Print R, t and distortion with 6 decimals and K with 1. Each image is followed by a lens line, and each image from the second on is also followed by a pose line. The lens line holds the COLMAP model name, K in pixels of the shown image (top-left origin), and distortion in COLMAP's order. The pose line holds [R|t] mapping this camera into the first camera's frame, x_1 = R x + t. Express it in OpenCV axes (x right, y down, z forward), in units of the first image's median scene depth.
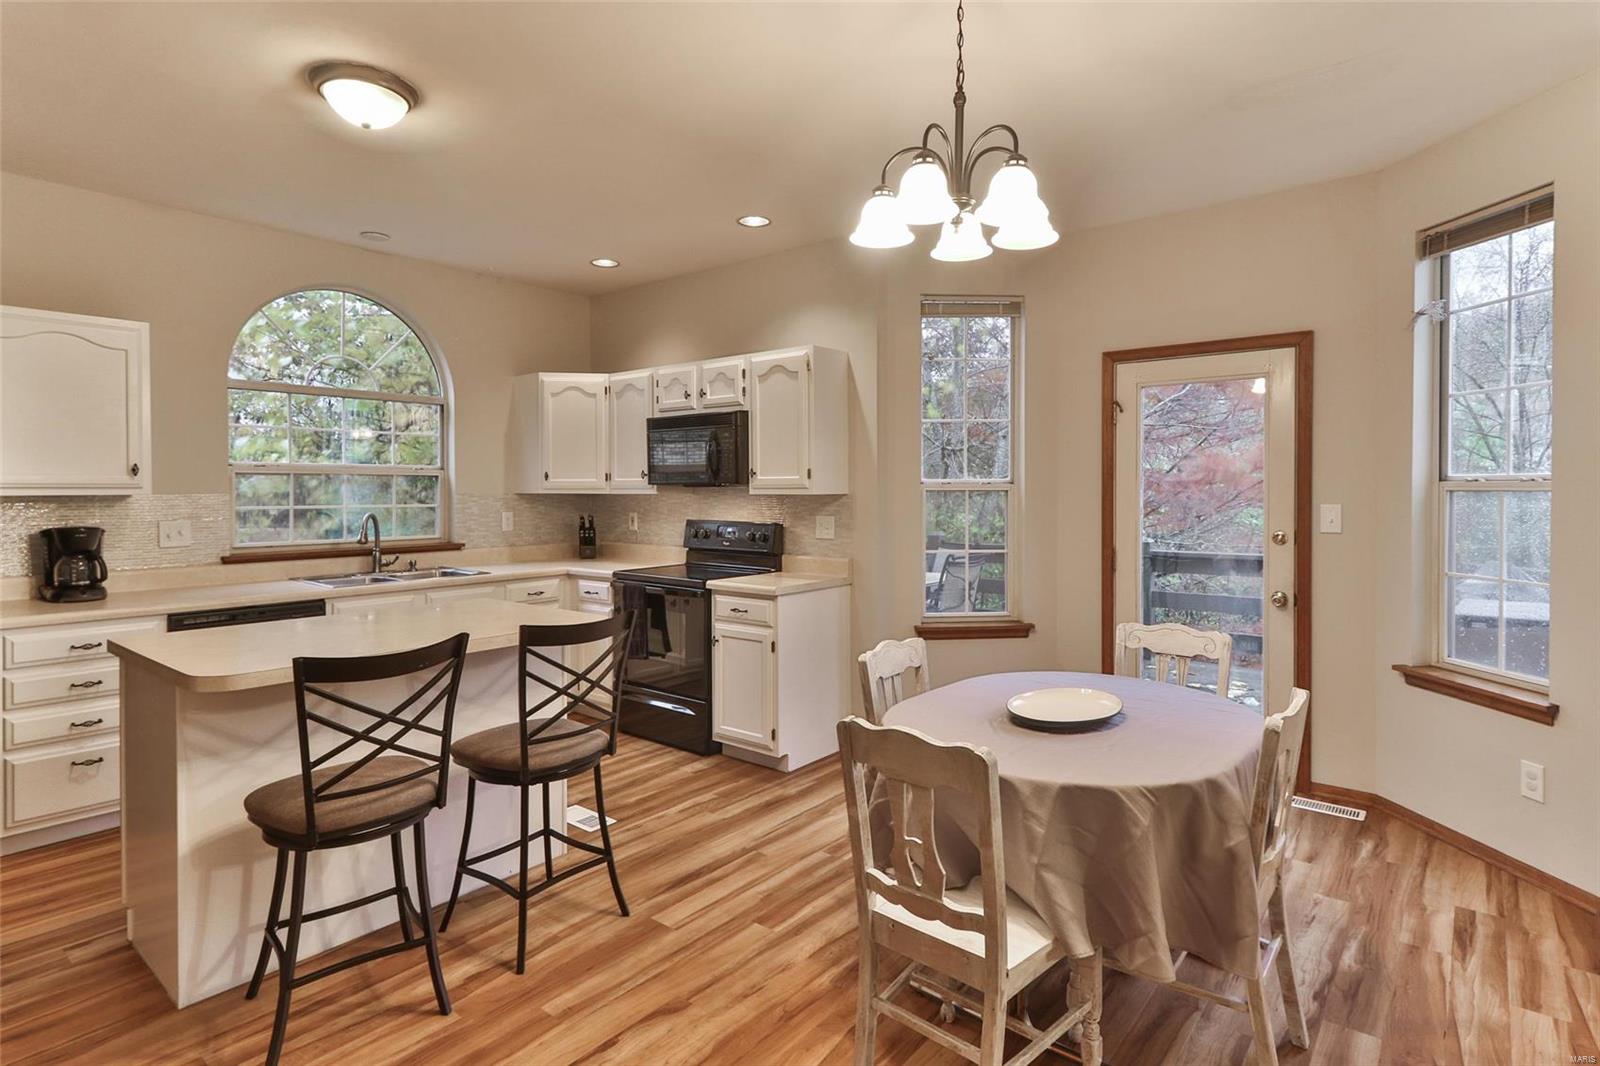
lens RADIAL K [[825.9, 0, 798.8], [0, 825.9, 502.2], [0, 0, 1]] dist [0.001258, 0.000338]
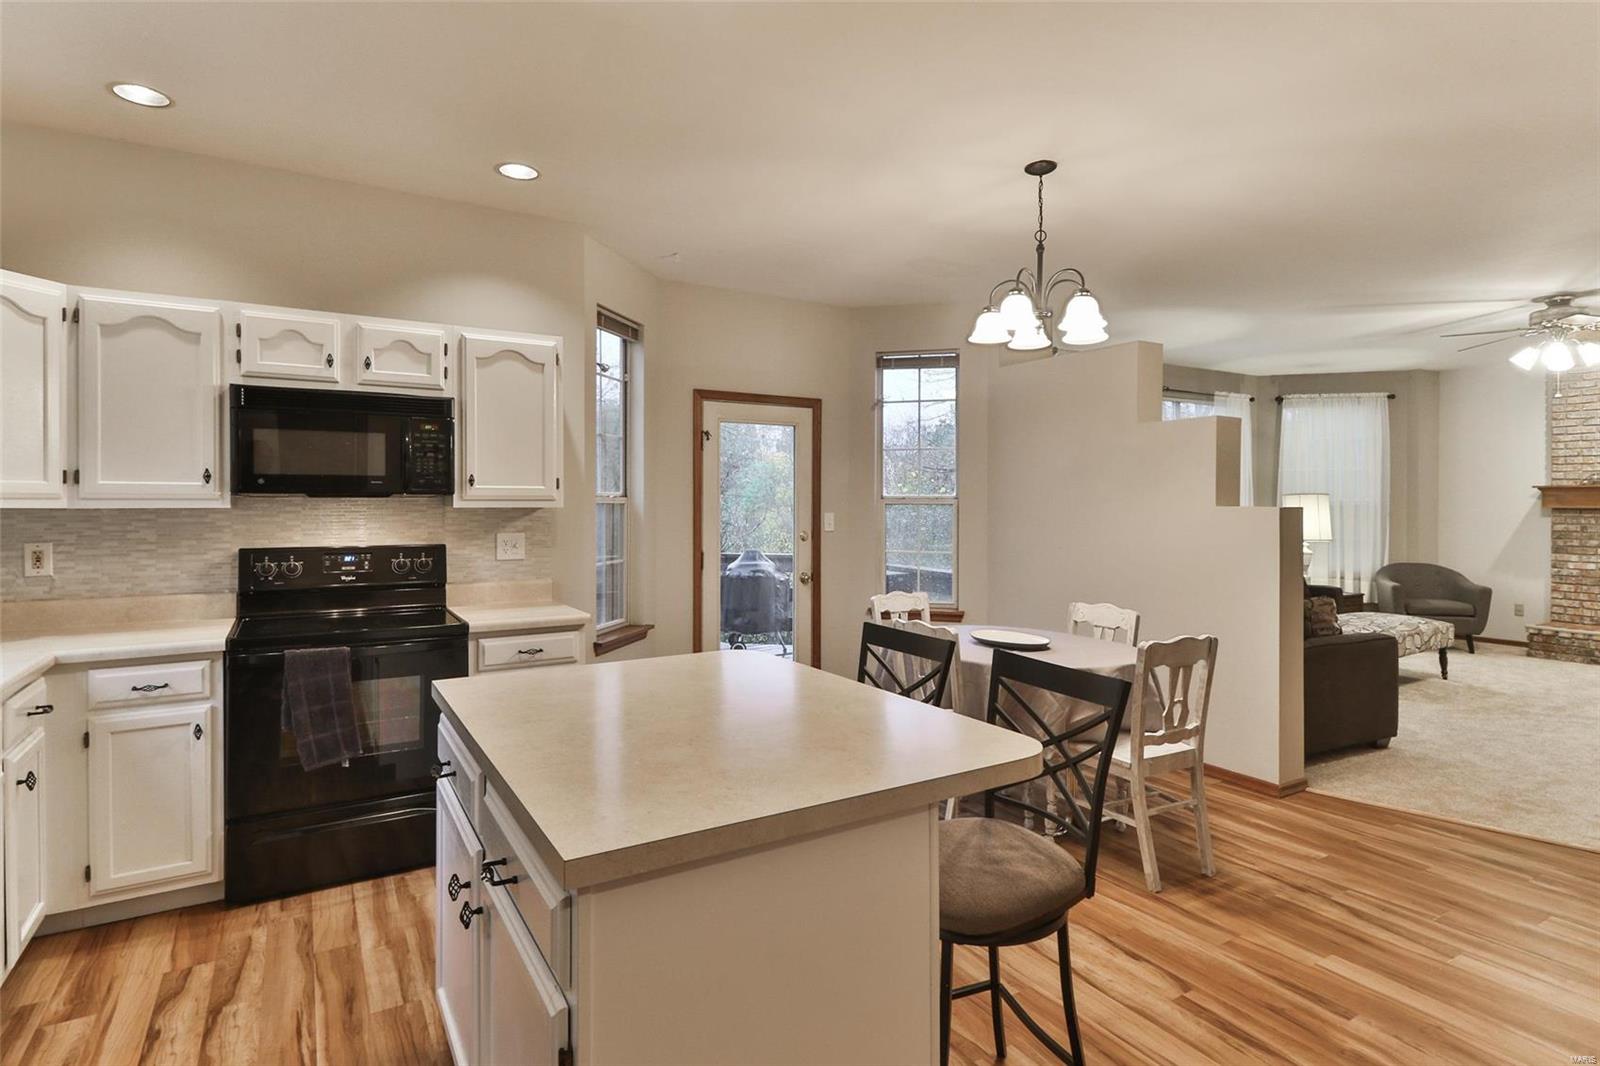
lens RADIAL K [[828.9, 0, 798.6], [0, 828.9, 513.3], [0, 0, 1]] dist [0.000174, 0.000120]
pose [[0.328545, -0.007380, 0.944459, -0.694431], [0.015783, 0.999873, 0.002323, -0.001119], [-0.944356, 0.014143, 0.328620, 0.448550]]
